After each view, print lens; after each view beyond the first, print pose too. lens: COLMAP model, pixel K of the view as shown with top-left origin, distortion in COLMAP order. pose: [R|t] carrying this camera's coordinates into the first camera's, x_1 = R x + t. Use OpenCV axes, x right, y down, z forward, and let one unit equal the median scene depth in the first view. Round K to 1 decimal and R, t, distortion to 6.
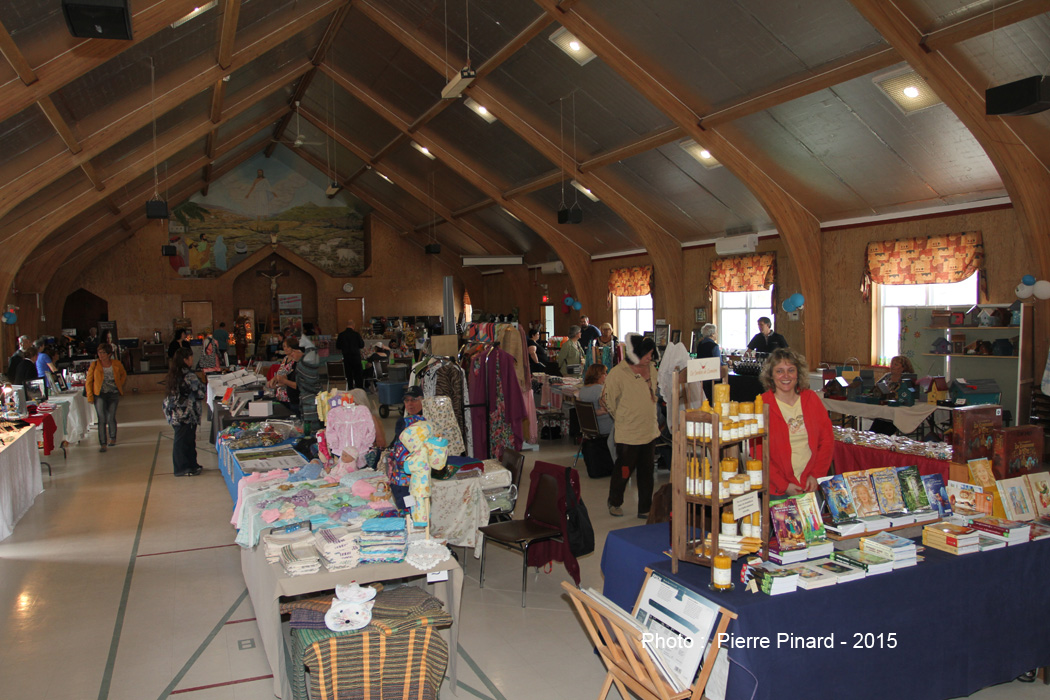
lens RADIAL K [[818.2, 0, 525.0], [0, 818.2, 350.0], [0, 0, 1]] dist [-0.077438, 0.053356]
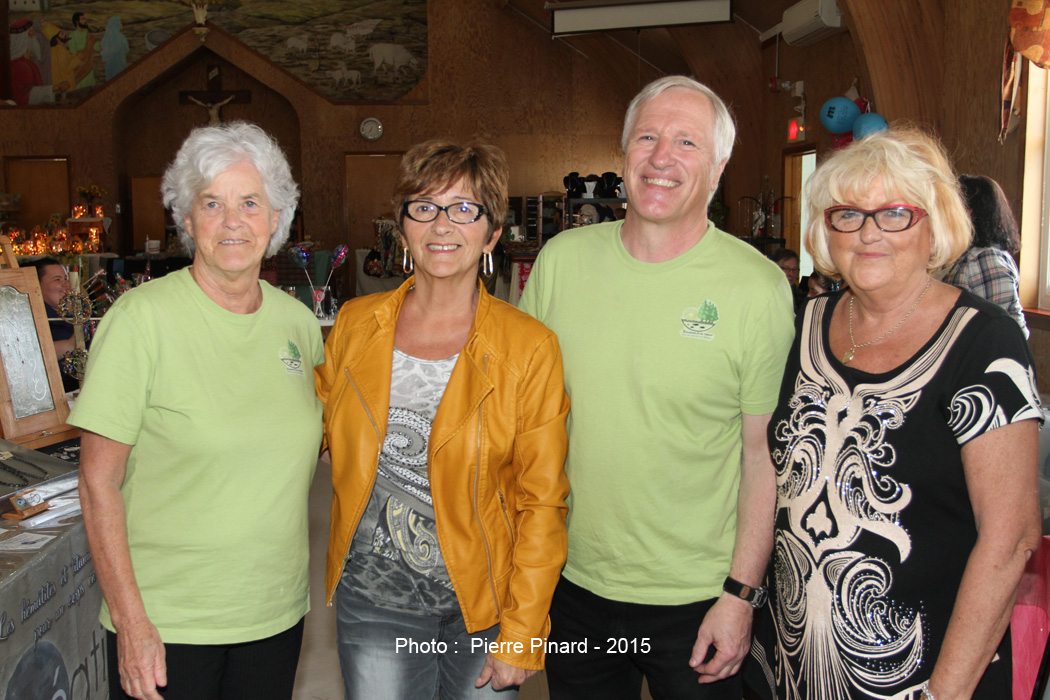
lens RADIAL K [[1132.3, 0, 525.0], [0, 1132.3, 350.0], [0, 0, 1]] dist [-0.006295, -0.004218]
pose [[0.950070, 0.046609, -0.308536, 0.051353], [-0.022758, 0.996498, 0.080460, -0.009642], [0.311206, -0.069421, 0.947804, 0.451561]]
